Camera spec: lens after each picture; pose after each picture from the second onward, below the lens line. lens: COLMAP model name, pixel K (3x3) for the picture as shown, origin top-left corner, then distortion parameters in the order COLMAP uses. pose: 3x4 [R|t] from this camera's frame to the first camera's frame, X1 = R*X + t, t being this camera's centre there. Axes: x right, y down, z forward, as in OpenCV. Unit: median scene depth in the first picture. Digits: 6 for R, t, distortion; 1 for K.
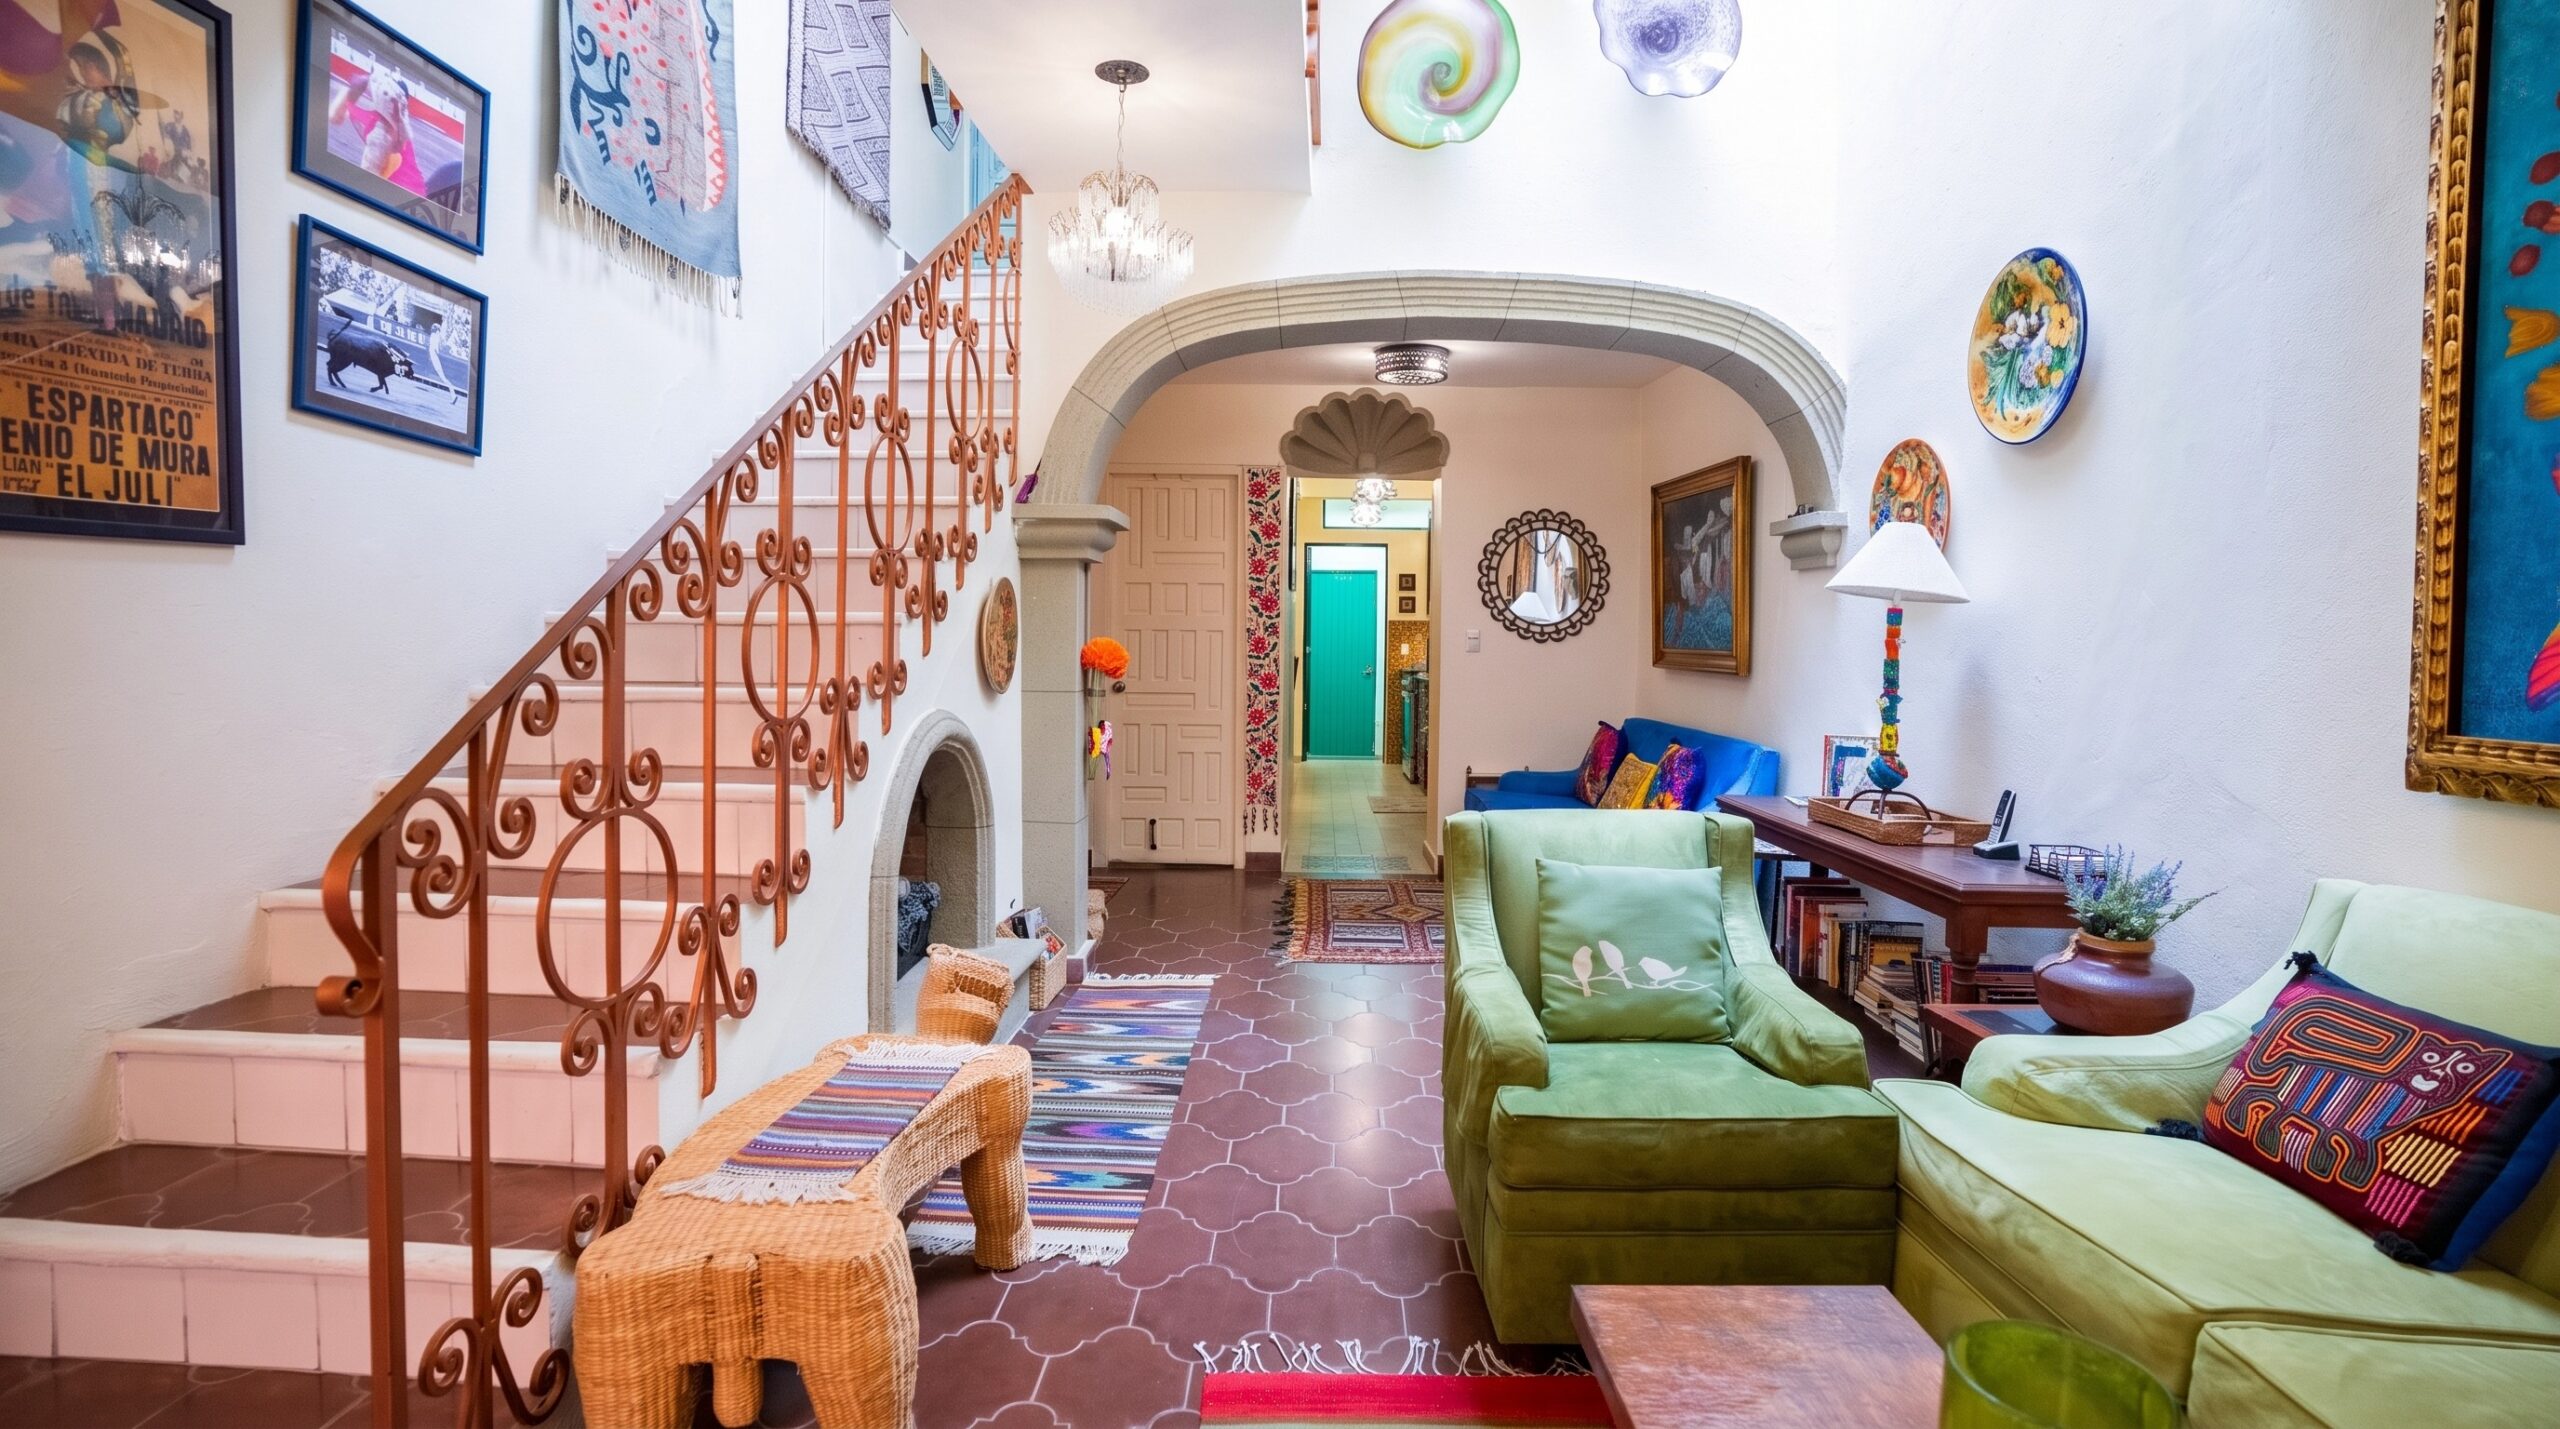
lens RADIAL K [[1215.6, 0, 1284.9], [0, 1215.6, 679.0], [0, 0, 1]] dist [-0.070133, 0.028608]
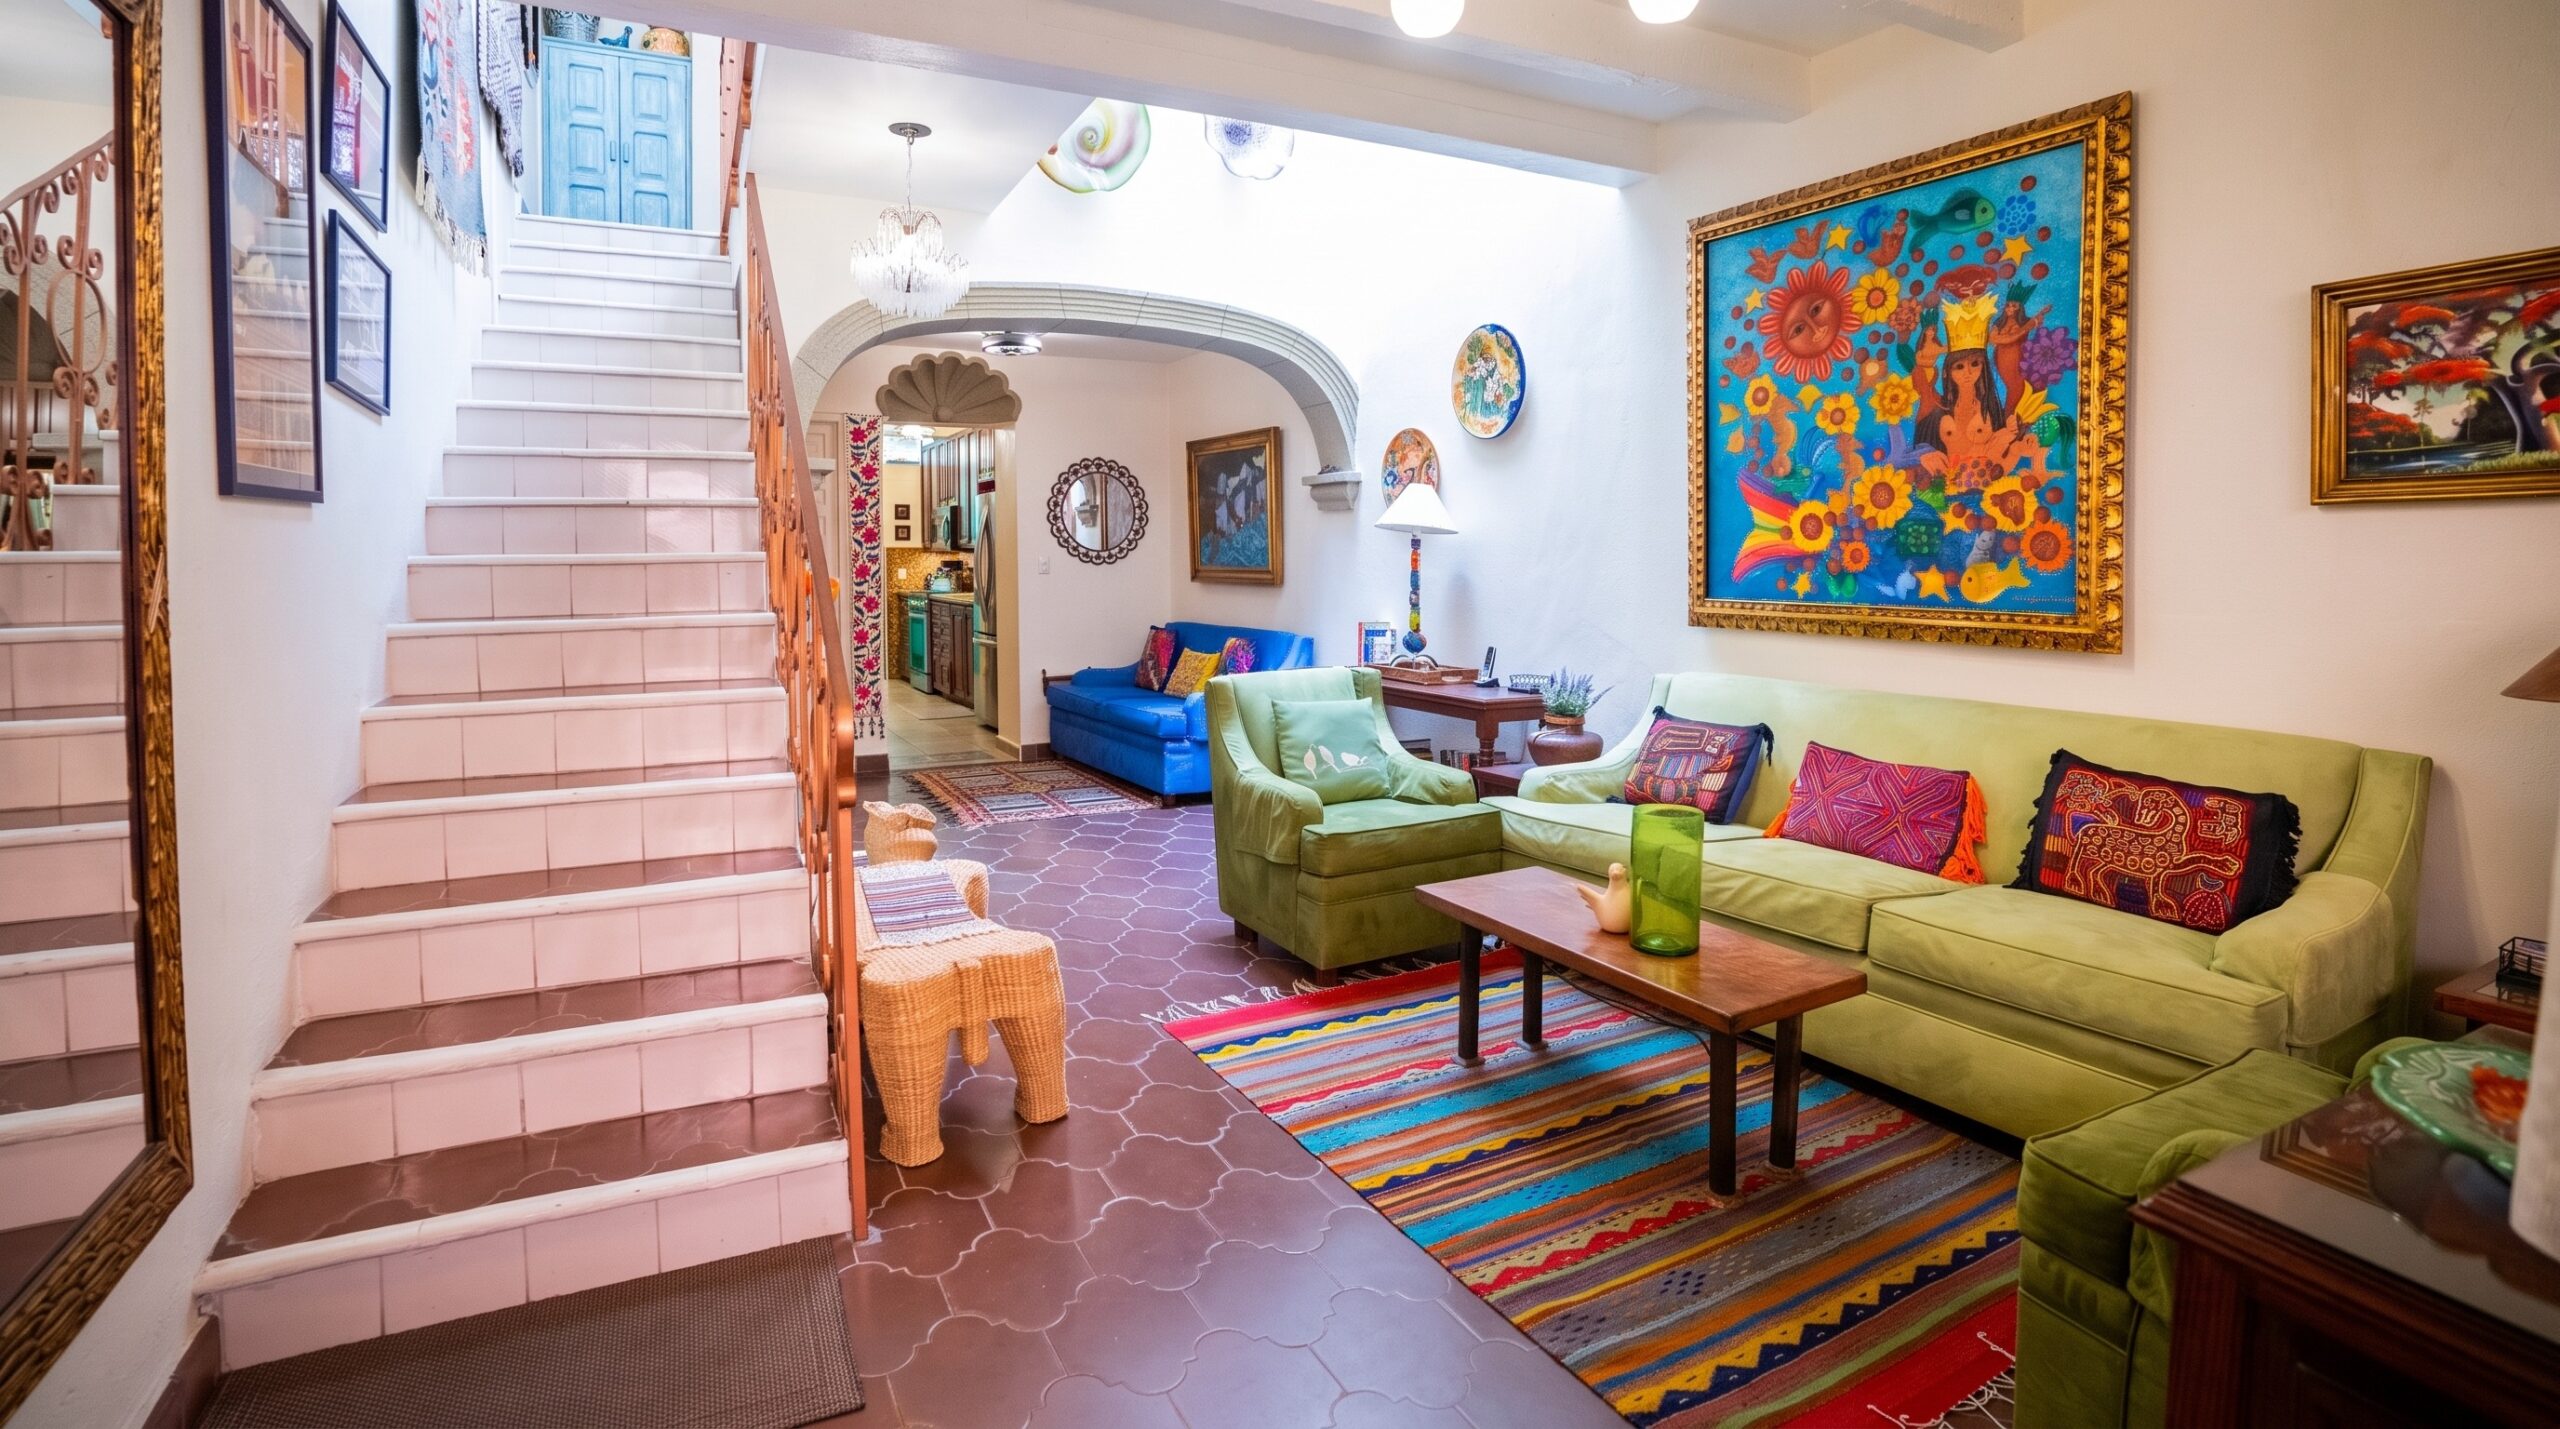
lens RADIAL K [[1178.8, 0, 1282.0], [0, 1178.8, 593.5], [0, 0, 1]] dist [-0.069299, 0.032163]
pose [[0.875130, -0.033302, 0.482741, -0.405104], [0.035390, 0.999362, 0.004786, 0.000324], [-0.482593, 0.012896, 0.875750, -0.284325]]
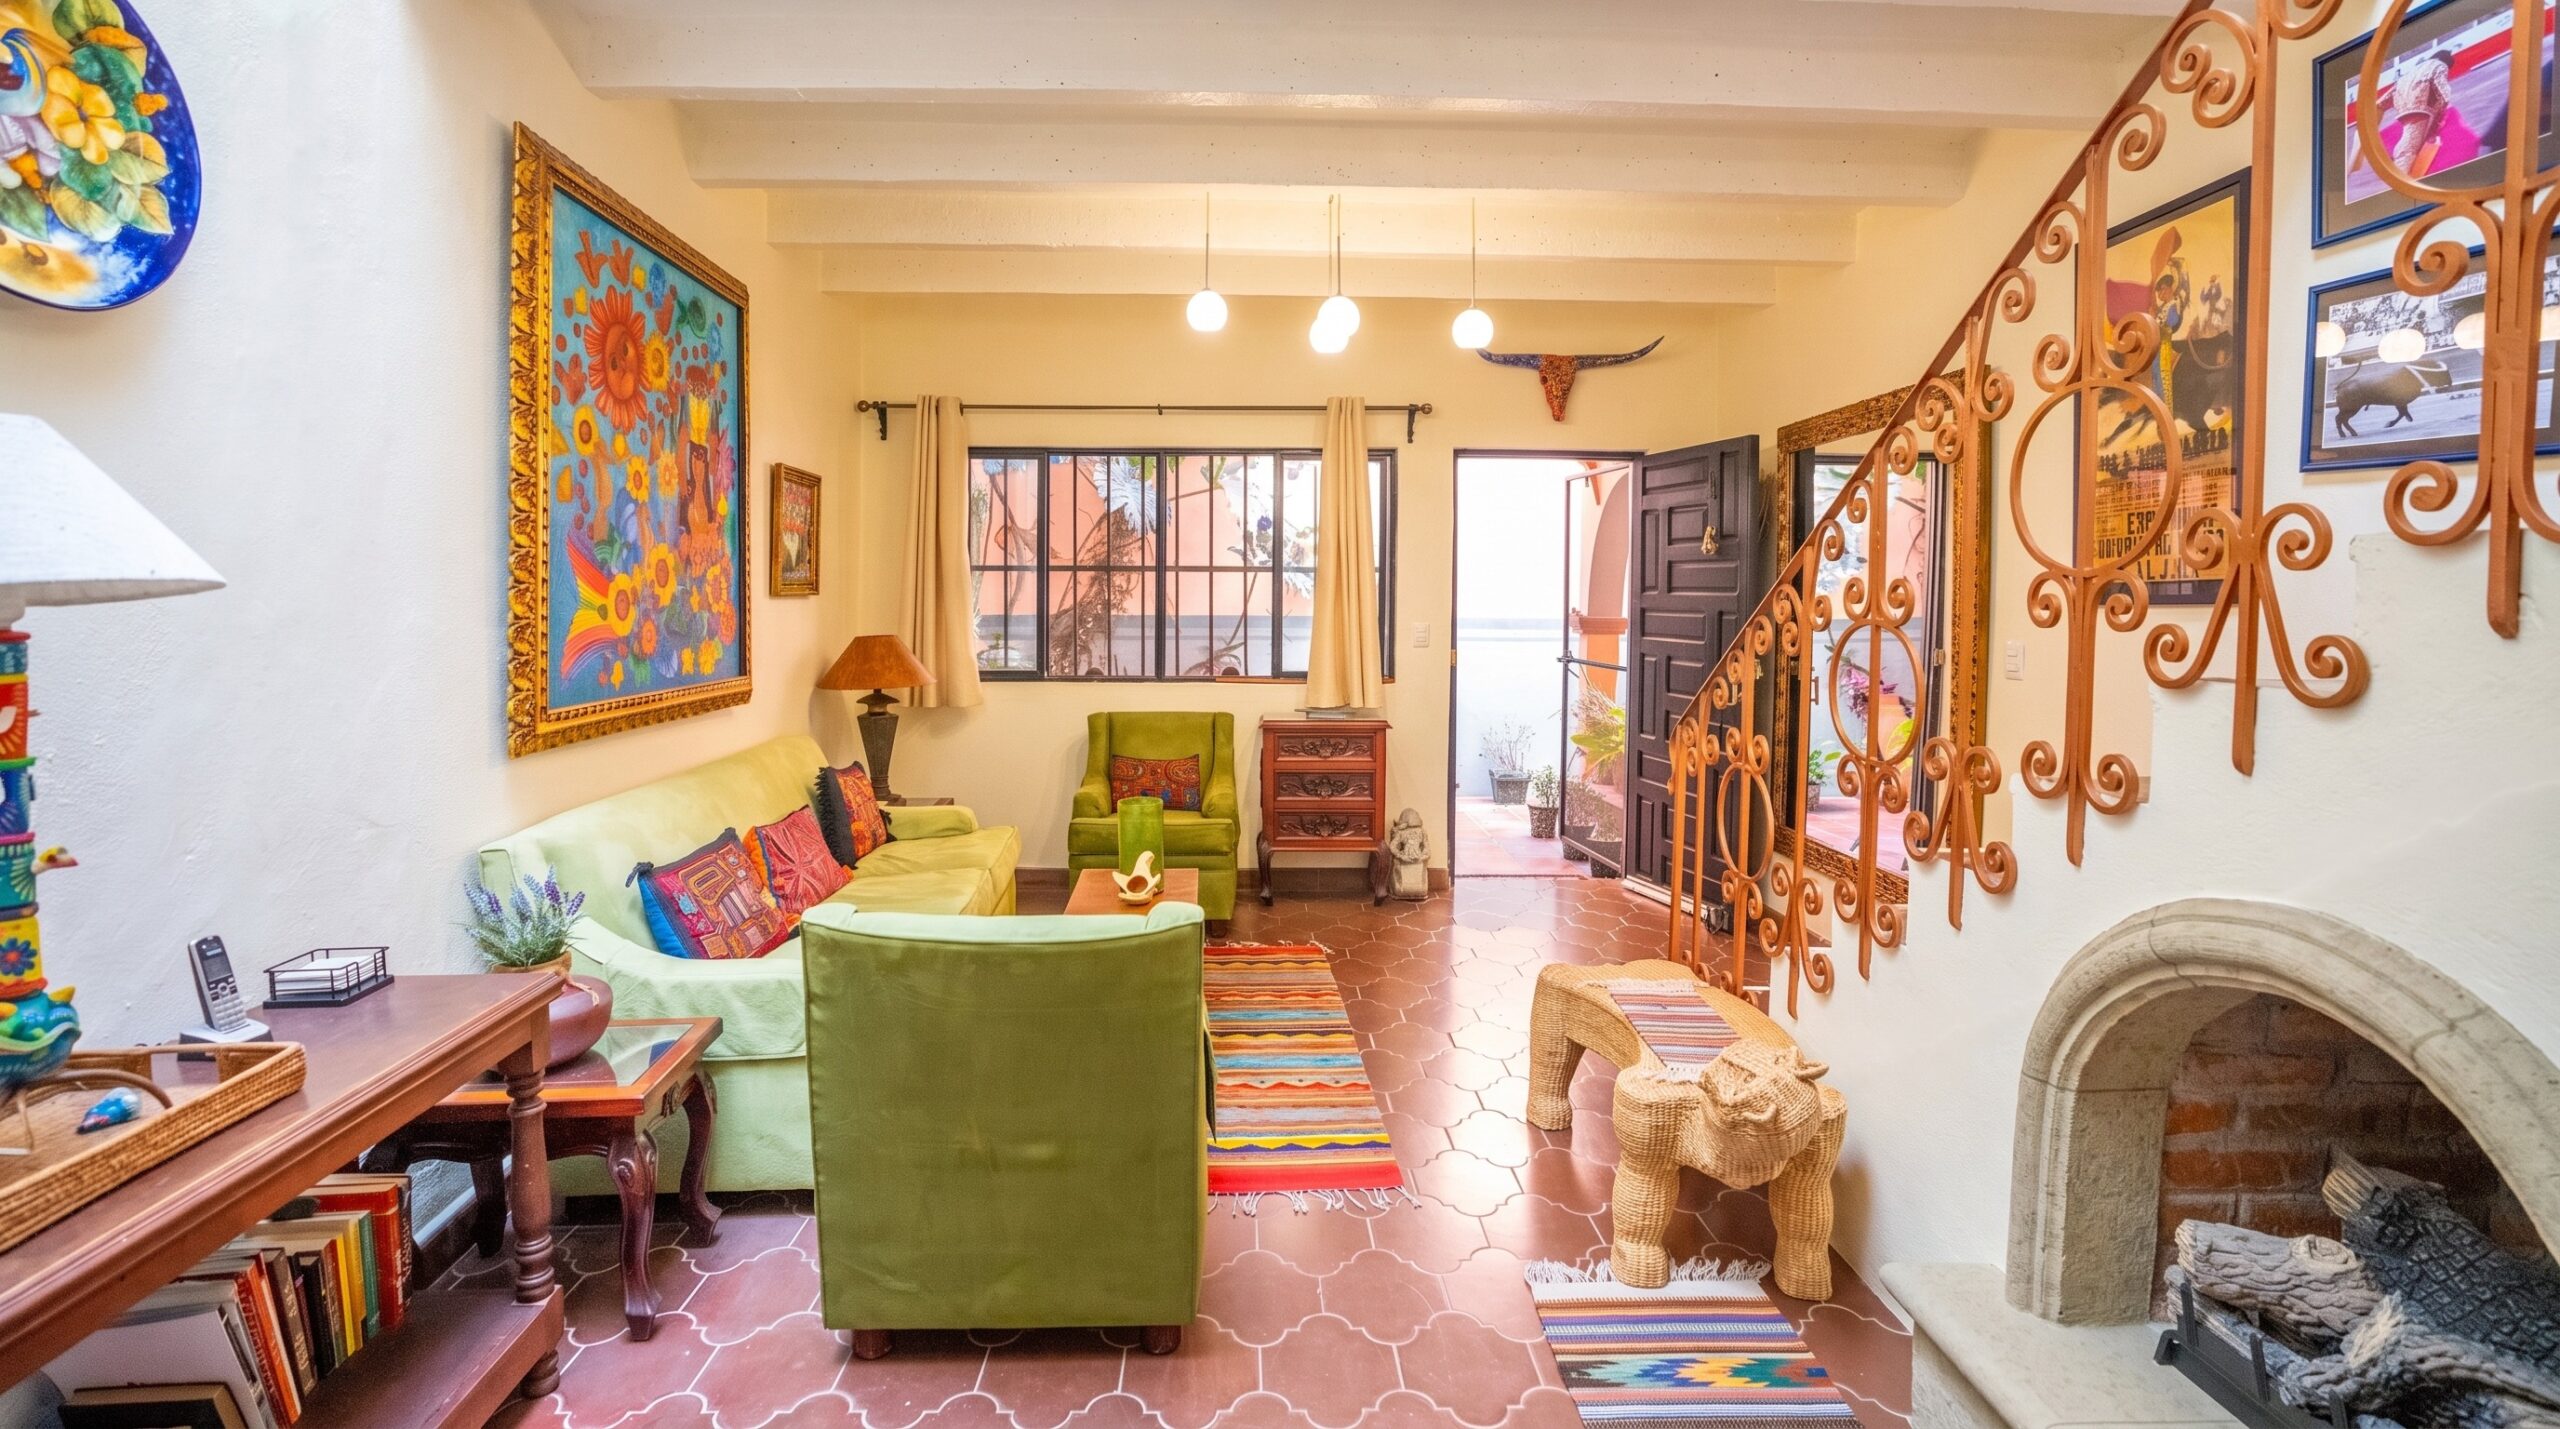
lens RADIAL K [[1183.3, 0, 1277.1], [0, 1183.3, 637.1], [0, 0, 1]] dist [-0.073315, 0.031464]
pose [[-0.997968, -0.018921, -0.060847, 0.108282], [-0.023385, 0.997020, 0.073520, -0.095253], [0.059275, 0.074793, -0.995436, 1.408903]]
